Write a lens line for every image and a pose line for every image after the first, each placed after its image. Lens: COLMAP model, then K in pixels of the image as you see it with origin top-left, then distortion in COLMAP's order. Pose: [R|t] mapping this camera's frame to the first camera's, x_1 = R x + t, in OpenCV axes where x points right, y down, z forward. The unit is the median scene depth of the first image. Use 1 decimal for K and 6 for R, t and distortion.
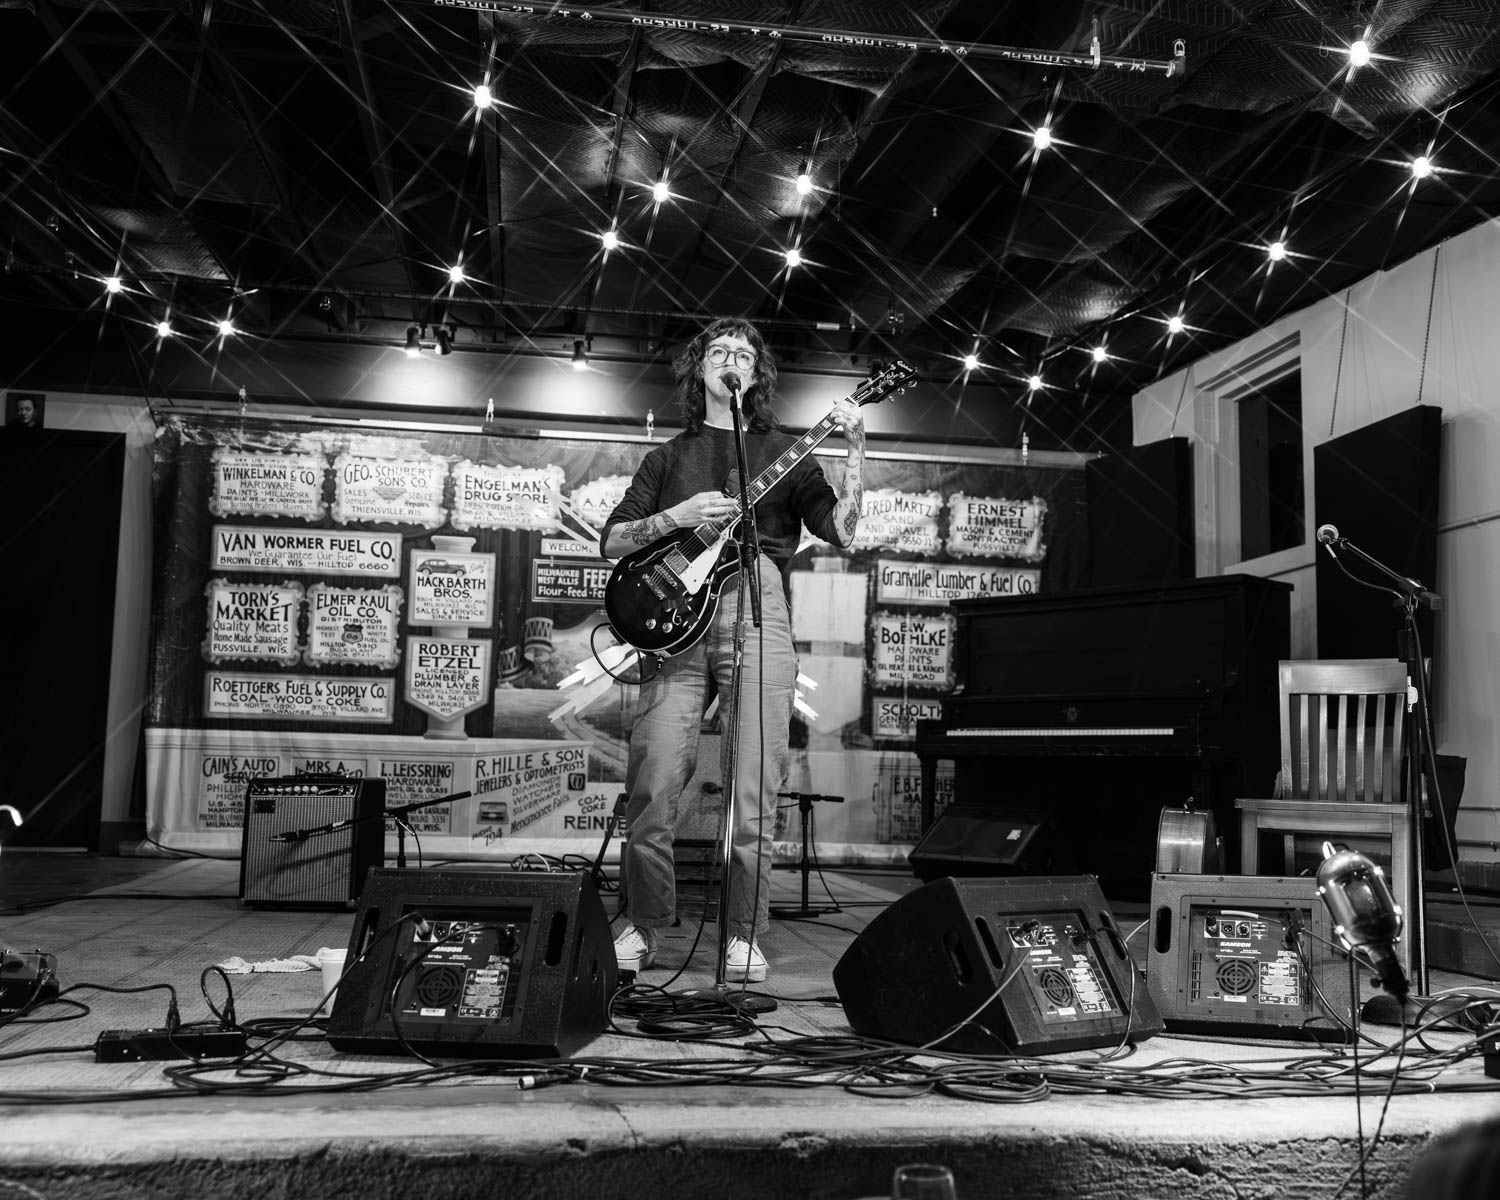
lens RADIAL K [[1582.0, 0, 748.7], [0, 1582.0, 600.3], [0, 0, 1]] dist [-0.006710, 0.018090]
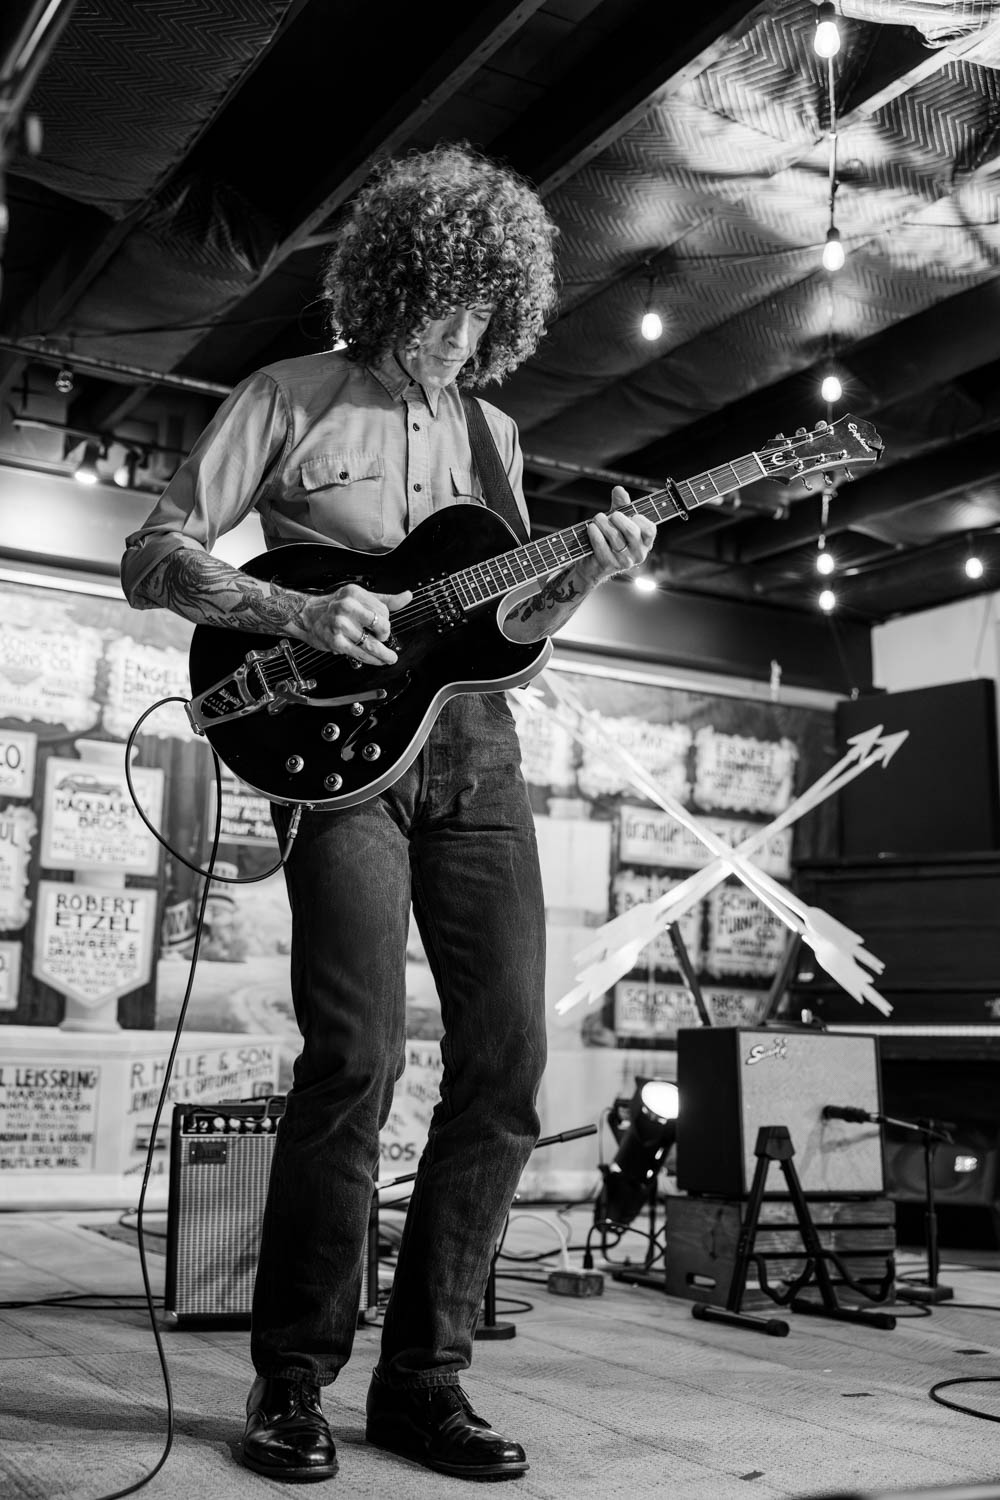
lens RADIAL K [[1726.9, 0, 485.1], [0, 1726.9, 743.9], [0, 0, 1]] dist [-0.001755, -0.010436]
pose [[0.943827, 0.060515, 0.324852, -0.279394], [-0.036339, 0.996134, -0.079984, 0.015663], [-0.328436, 0.063687, 0.942377, 0.218317]]
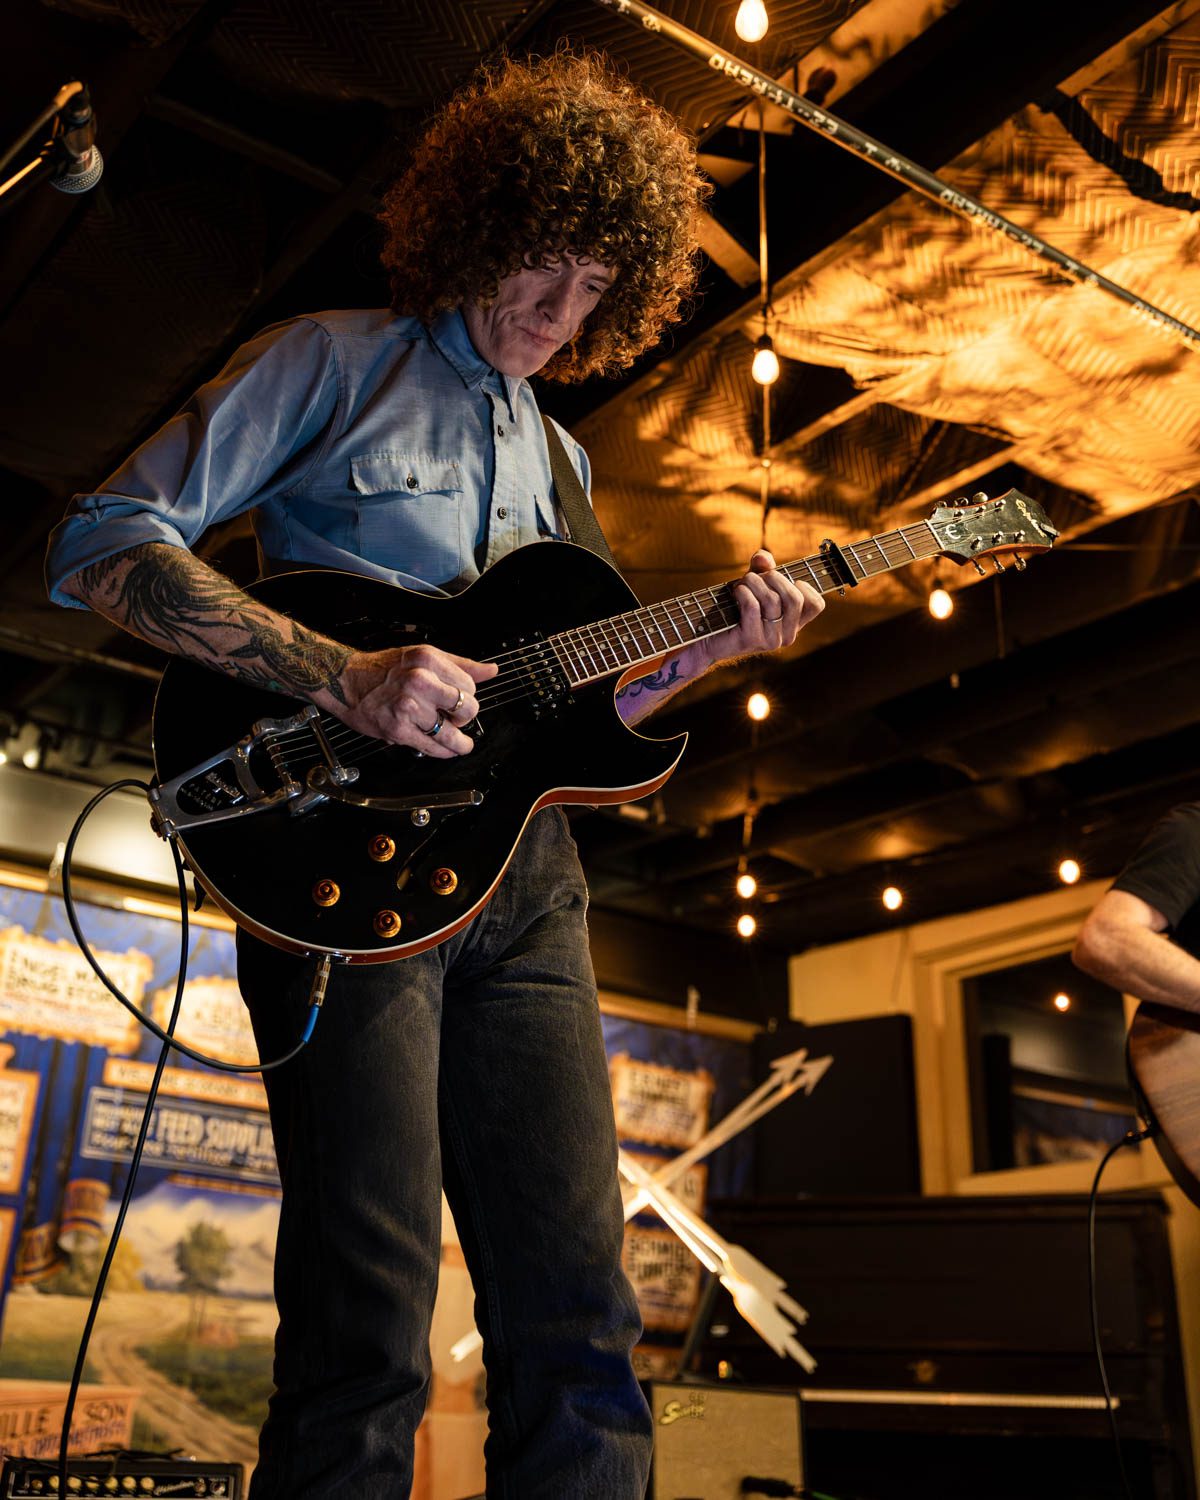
lens RADIAL K [[1724.2, 0, 583.8], [0, 1724.2, 628.3], [0, 0, 1]] dist [0.009689, -0.003831]
pose [[0.899186, 0.201100, 0.388618, -0.275745], [-0.065440, 0.939949, -0.334984, 0.022168], [-0.432646, 0.275782, 0.858348, 0.232765]]
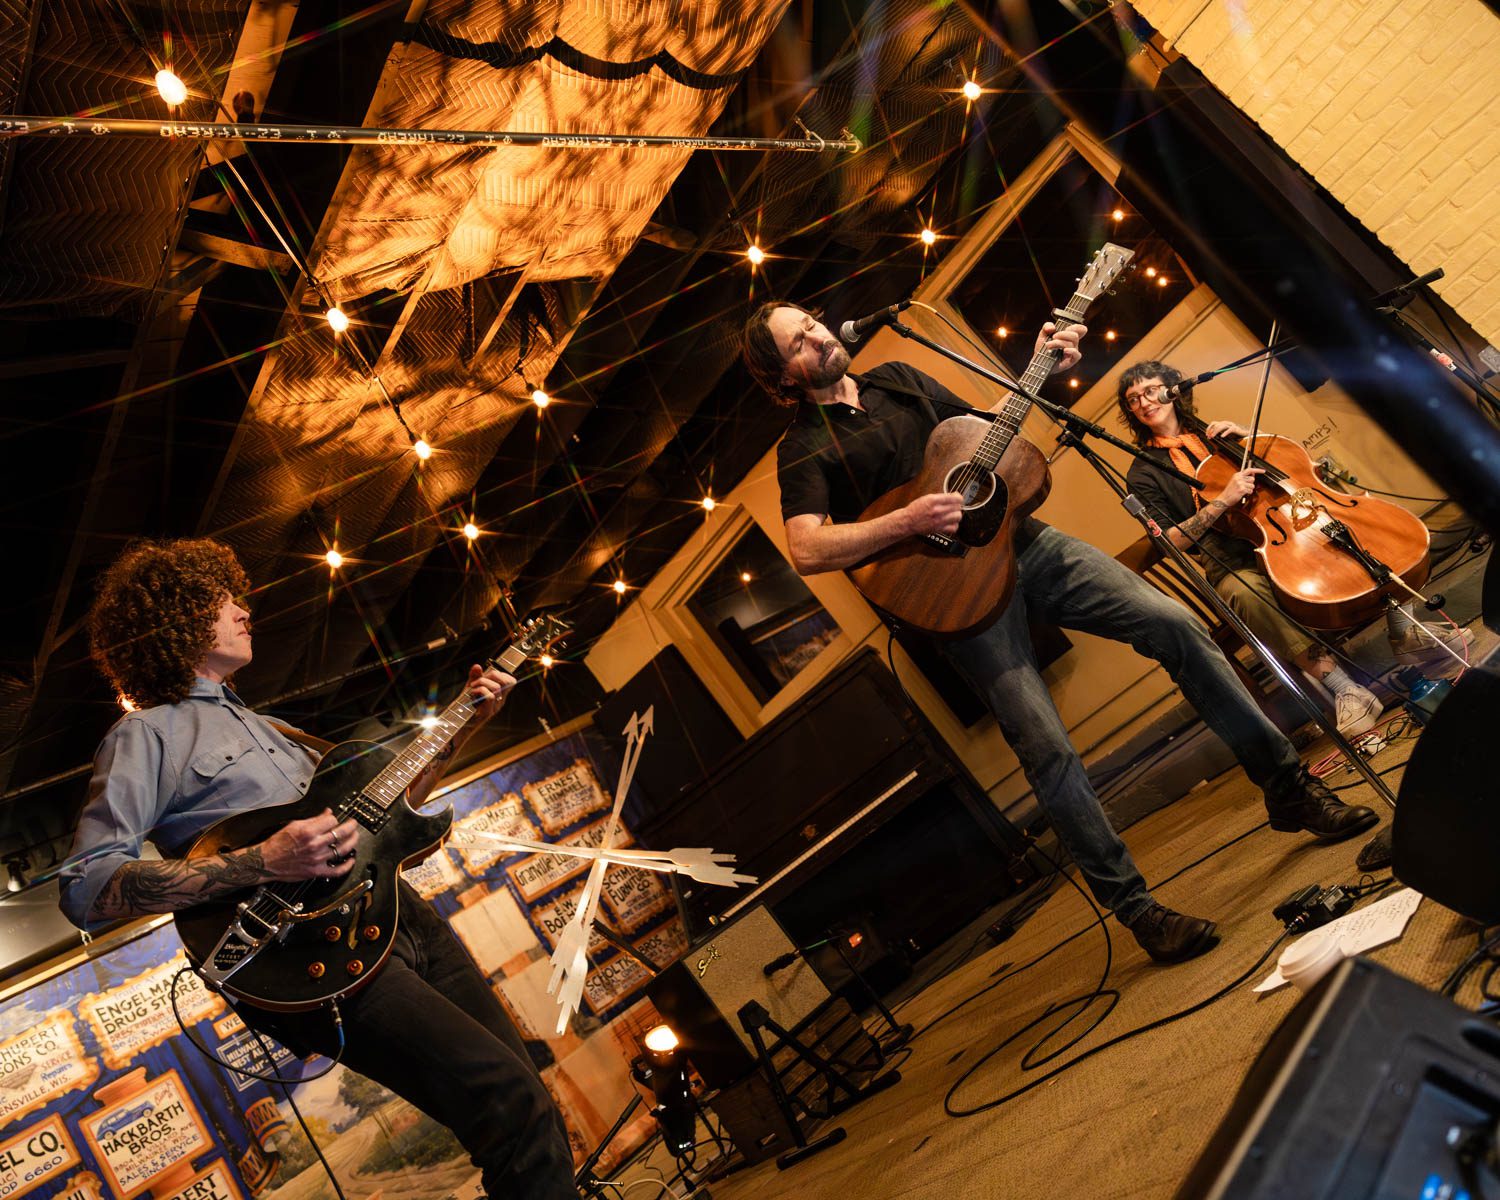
lens RADIAL K [[1212.3, 0, 675.6], [0, 1212.3, 592.0], [0, 0, 1]] dist [0.005212, 0.008116]
pose [[0.709977, -0.363297, 0.603281, -0.274605], [0.550154, 0.820909, -0.153100, 0.009612], [-0.439618, 0.440595, 0.782696, 0.243366]]
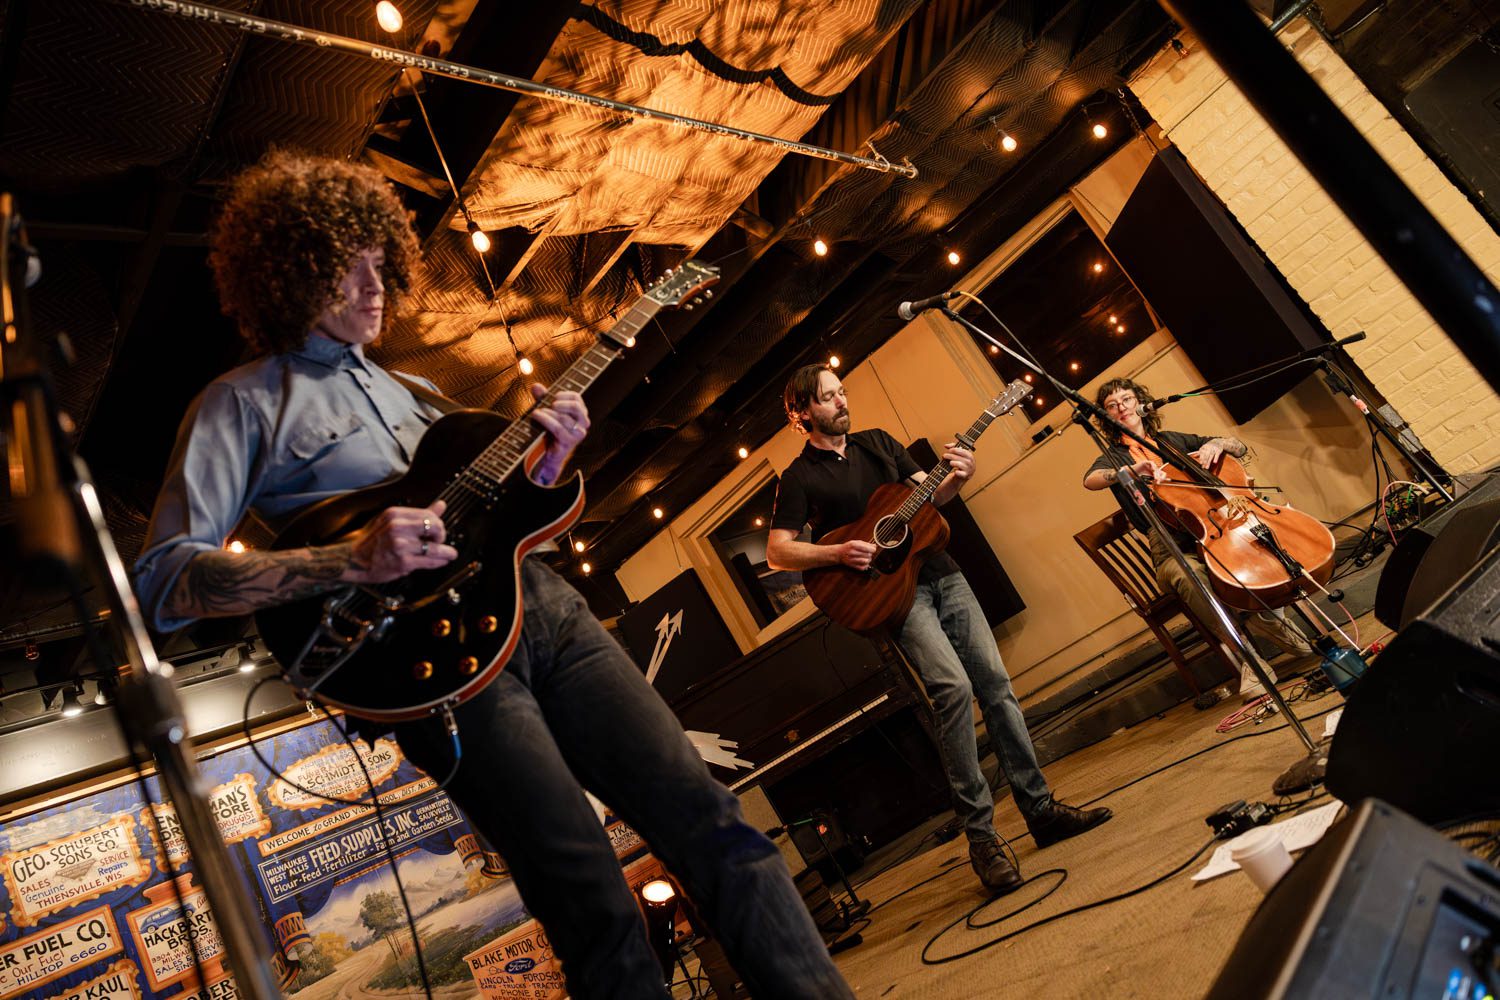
lens RADIAL K [[1009.6, 0, 748.4], [0, 1009.6, 493.9], [0, 0, 1]] dist [0.006801, 0.002768]
pose [[0.708387, -0.239782, 0.663847, -0.290911], [0.448784, 0.878940, -0.161421, 0.011140], [-0.544776, 0.412273, 0.730240, 0.259384]]
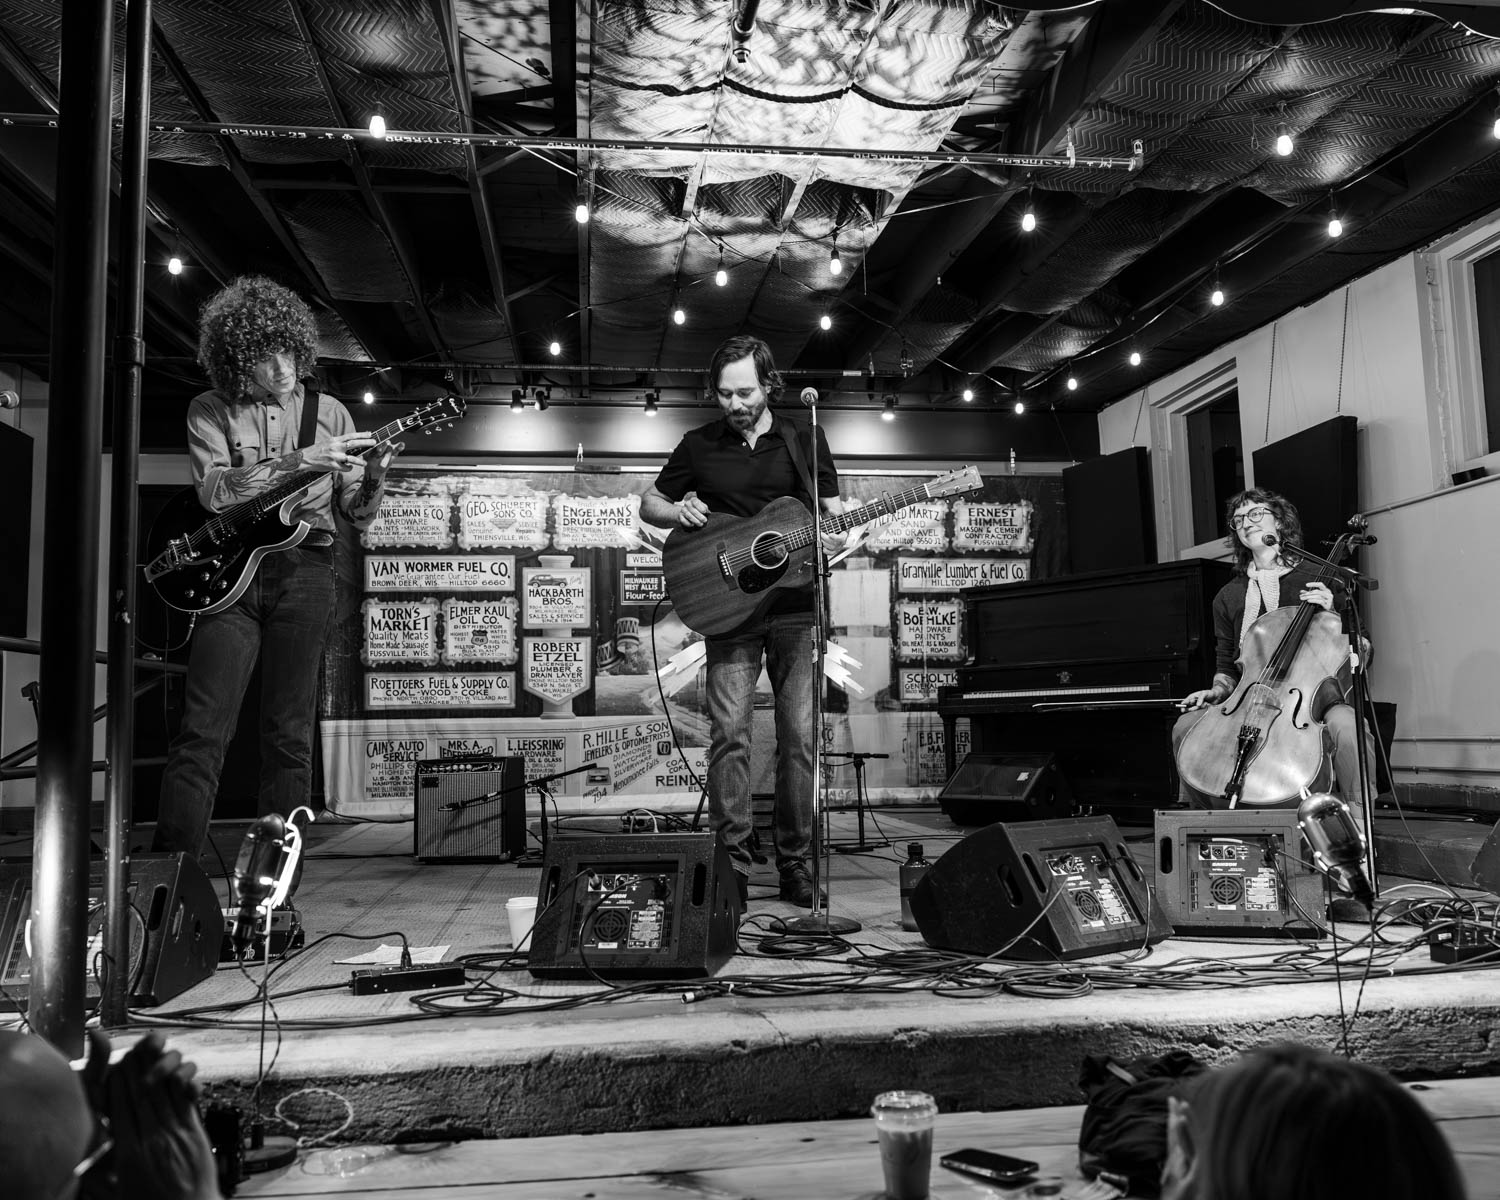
lens RADIAL K [[1299.5, 0, 744.5], [0, 1299.5, 594.9], [0, 0, 1]] dist [-0.007585, 0.003375]
pose [[0.998605, -0.047087, -0.023884, -0.015727], [0.047242, 0.998866, 0.005976, -0.008570], [0.023575, -0.007096, 0.999697, -0.018229]]
